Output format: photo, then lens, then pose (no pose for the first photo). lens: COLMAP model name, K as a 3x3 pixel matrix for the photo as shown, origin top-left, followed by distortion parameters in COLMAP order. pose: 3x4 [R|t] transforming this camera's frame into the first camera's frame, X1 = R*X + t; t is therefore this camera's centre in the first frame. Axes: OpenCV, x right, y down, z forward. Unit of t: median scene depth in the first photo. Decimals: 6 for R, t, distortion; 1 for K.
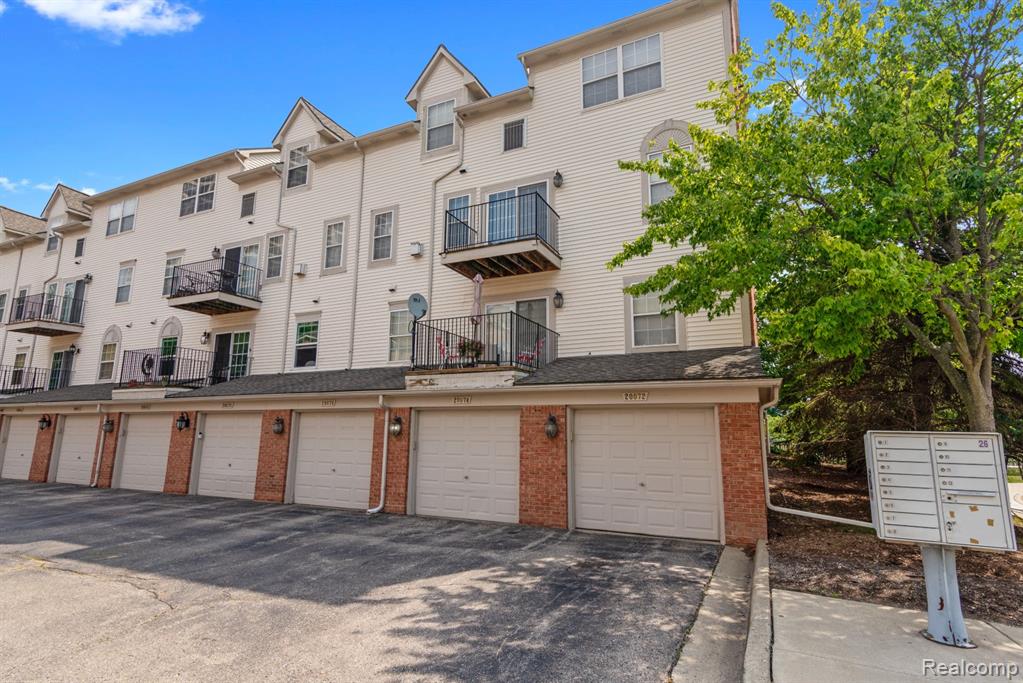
lens RADIAL K [[563.3, 0, 511.5], [0, 563.3, 341.5], [0, 0, 1]] dist [0.017176, -0.000556]
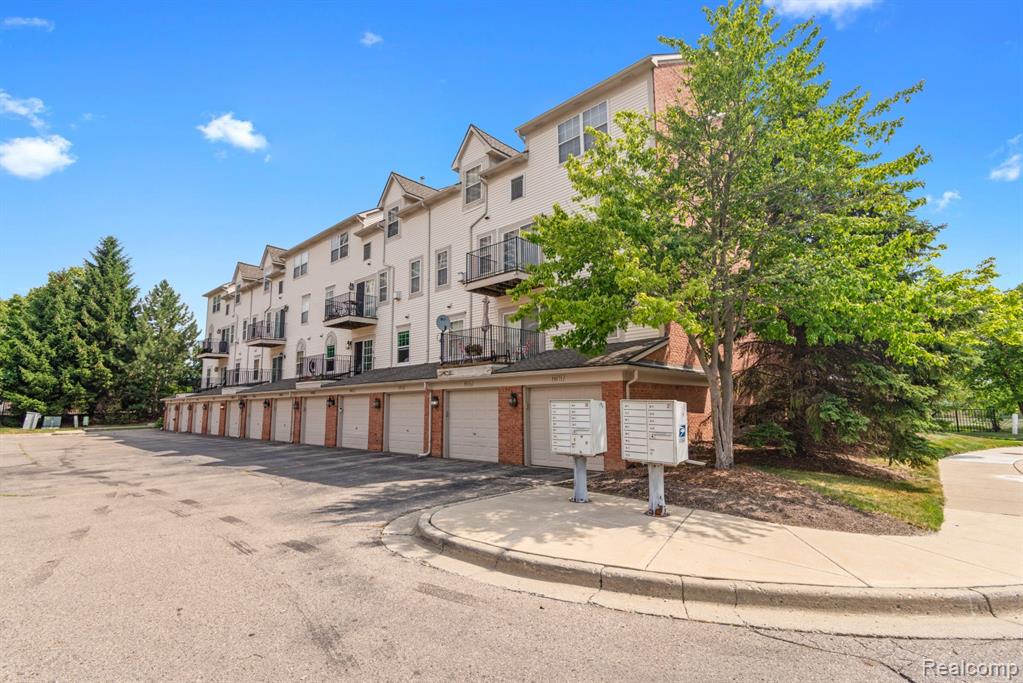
lens RADIAL K [[563.3, 0, 511.5], [0, 563.3, 341.5], [0, 0, 1]] dist [0.017176, -0.000556]
pose [[0.944882, -0.058083, -0.322217, 0.369561], [0.073469, 0.996655, 0.035786, -0.040481], [0.319060, -0.057486, 0.945989, -0.286937]]
